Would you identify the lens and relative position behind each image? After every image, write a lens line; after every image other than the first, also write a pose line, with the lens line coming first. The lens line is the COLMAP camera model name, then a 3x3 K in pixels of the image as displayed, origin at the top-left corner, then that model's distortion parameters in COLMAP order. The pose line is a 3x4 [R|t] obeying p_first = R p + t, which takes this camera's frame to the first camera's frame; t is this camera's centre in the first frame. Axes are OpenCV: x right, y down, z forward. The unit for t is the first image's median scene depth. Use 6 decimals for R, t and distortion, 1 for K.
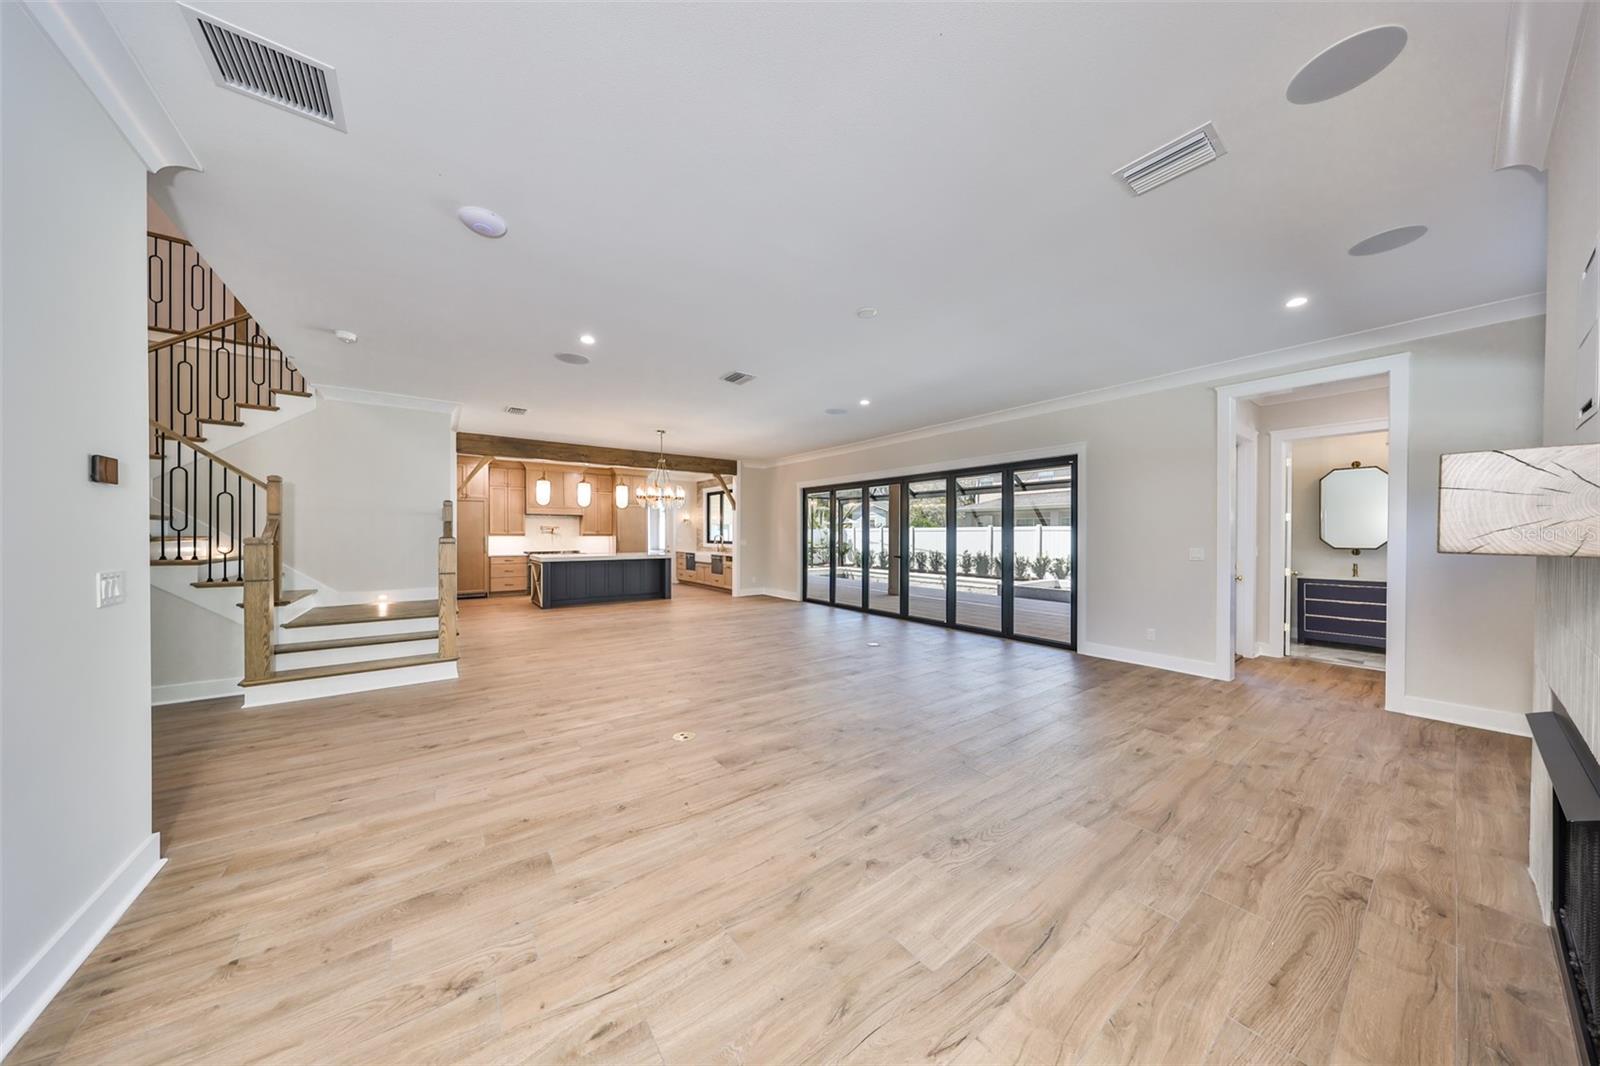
lens RADIAL K [[490.2, 0, 796.0], [0, 490.2, 533.9], [0, 0, 1]] dist [-0.017008, -0.000529]
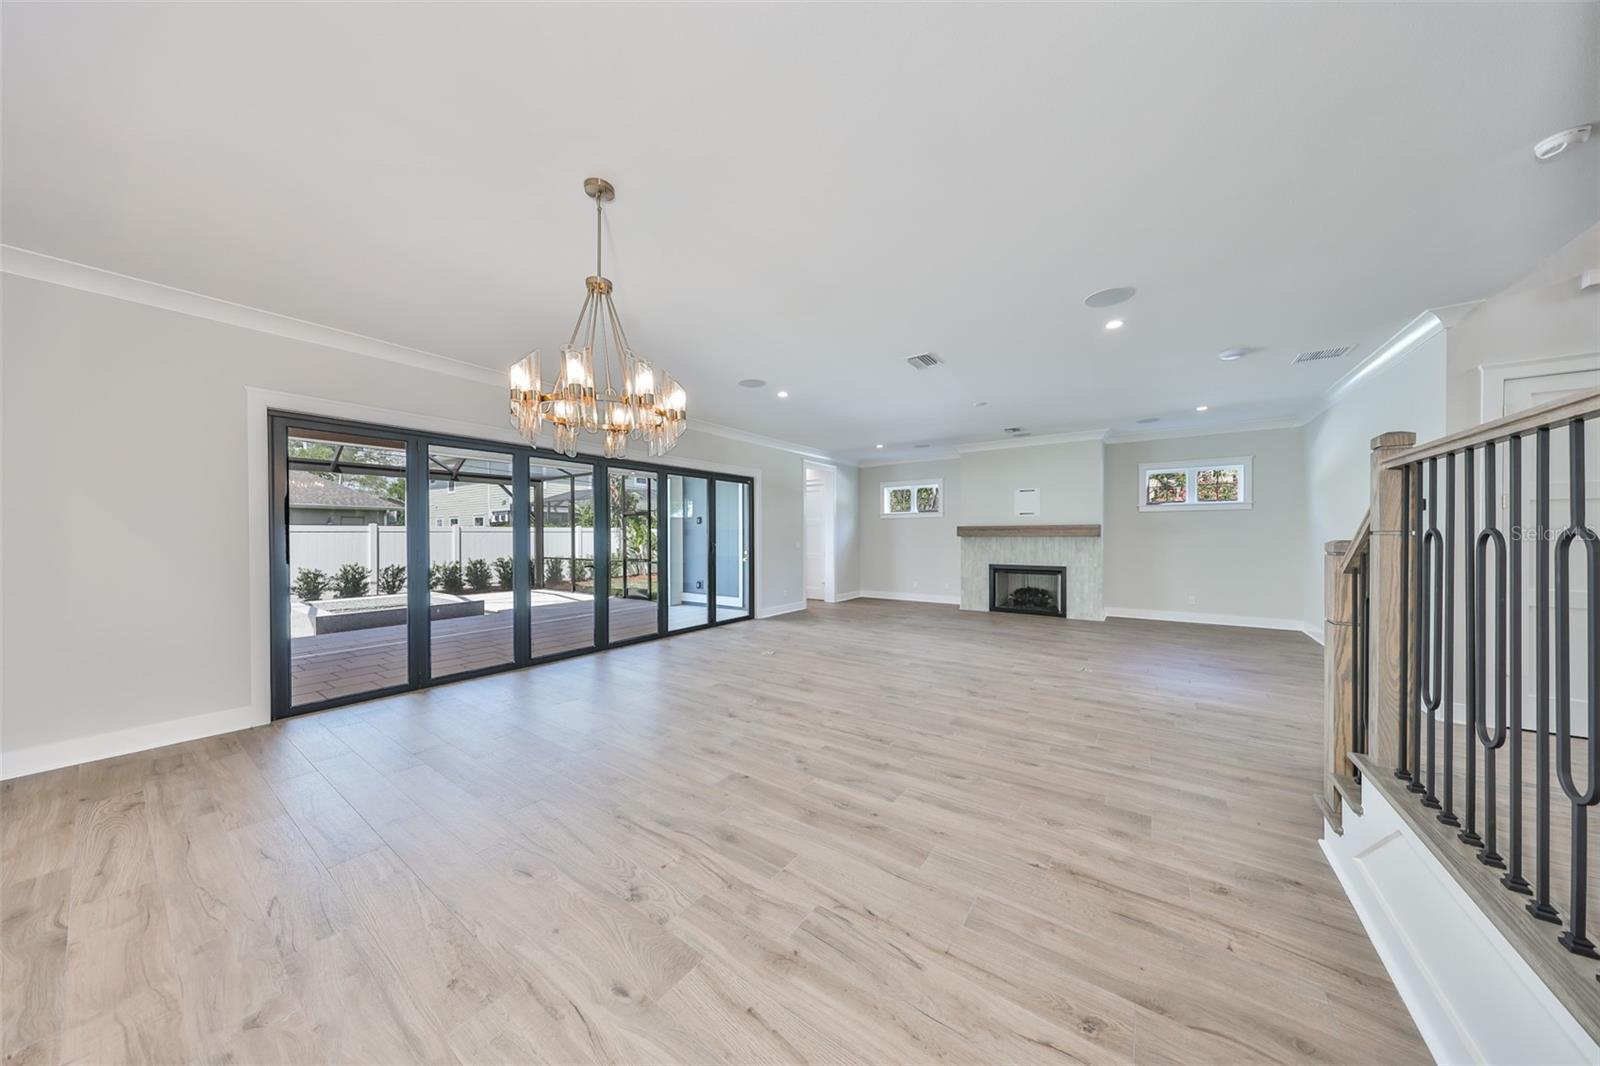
lens RADIAL K [[490.2, 0, 803.7], [0, 490.2, 535.1], [0, 0, 1]] dist [-0.017008, -0.000529]
pose [[-0.302698, -0.000054, 0.953086, -0.665876], [0.006410, 0.999977, 0.002092, -0.000292], [-0.953065, 0.006742, -0.302691, 1.086680]]
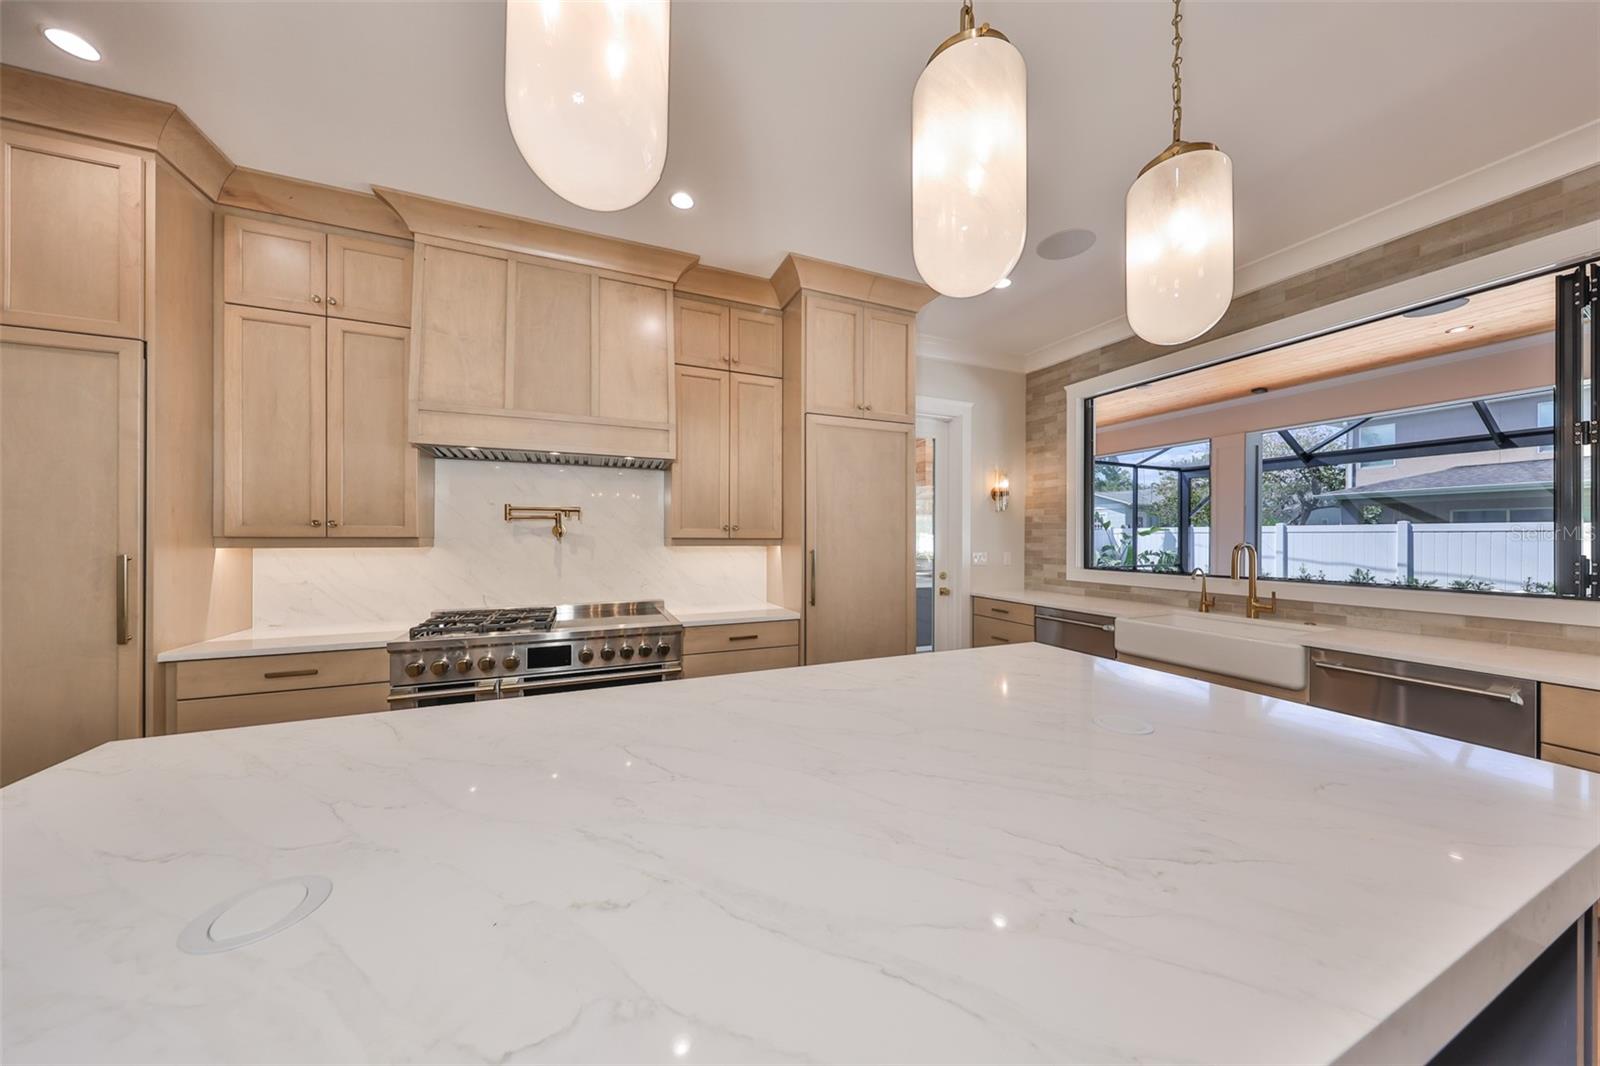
lens RADIAL K [[490.2, 0, 794.0], [0, 490.2, 536.5], [0, 0, 1]] dist [-0.017008, -0.000529]
pose [[0.968603, -0.001665, -0.248607, -0.178467], [0.001064, 0.999996, -0.002553, 0.000160], [0.248610, 0.002208, 0.968601, 0.441361]]
